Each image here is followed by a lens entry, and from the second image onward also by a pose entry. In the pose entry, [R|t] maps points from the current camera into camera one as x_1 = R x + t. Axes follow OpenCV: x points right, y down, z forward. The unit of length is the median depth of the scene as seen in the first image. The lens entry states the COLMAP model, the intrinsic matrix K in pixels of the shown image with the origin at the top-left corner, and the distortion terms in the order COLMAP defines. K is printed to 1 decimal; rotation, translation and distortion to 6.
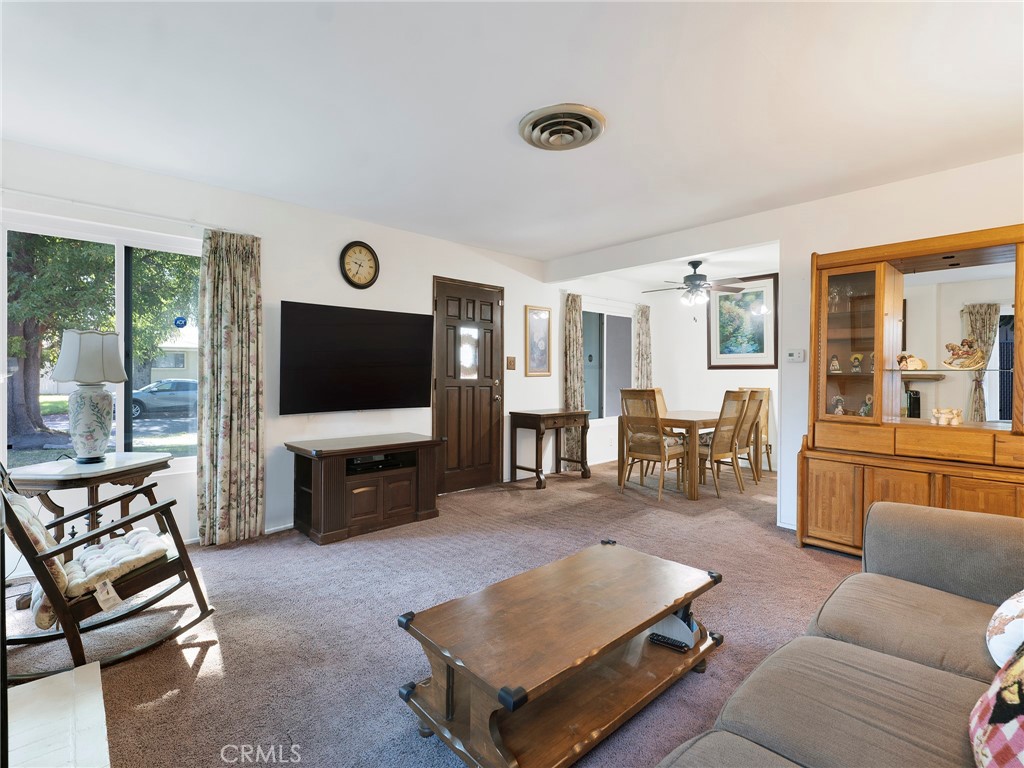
lens RADIAL K [[485.9, 0, 512.1], [0, 485.9, 379.3], [0, 0, 1]] dist [0.000583, 0.000019]
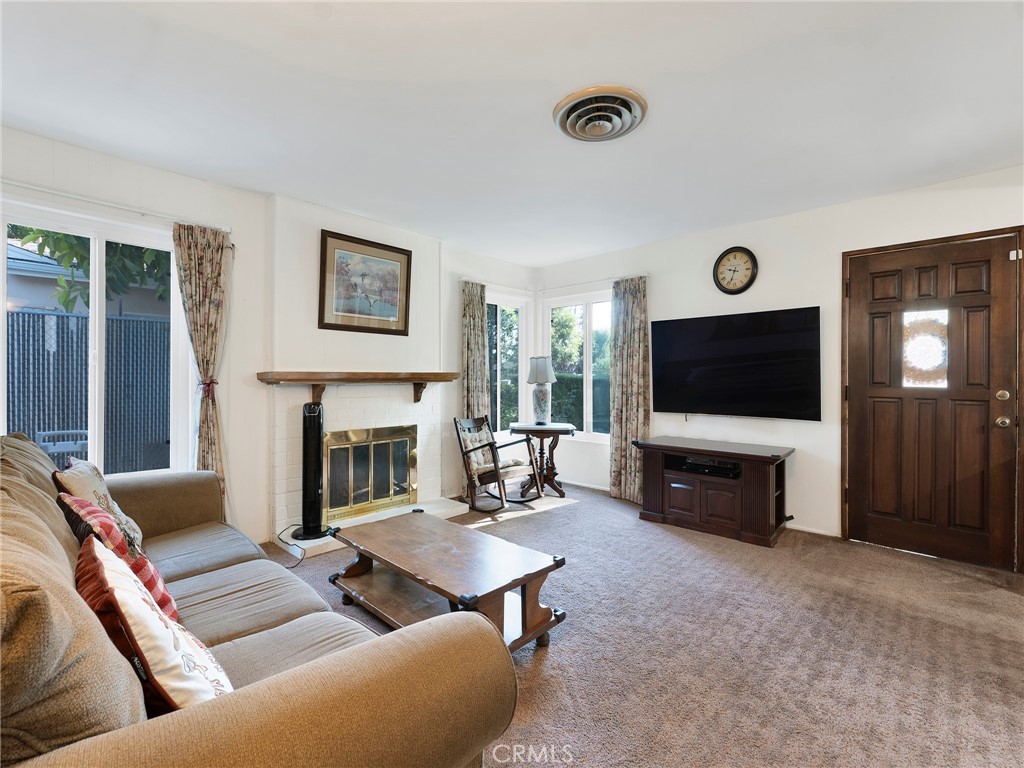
lens RADIAL K [[457.2, 0, 512.0], [0, 457.2, 384.0], [0, 0, 1]] dist [0.000298, -0.000137]
pose [[0.070259, 0.005940, -0.997511, 0.624415], [-0.017366, 0.999838, 0.004731, 0.001782], [0.997378, 0.016990, 0.070351, 0.504162]]
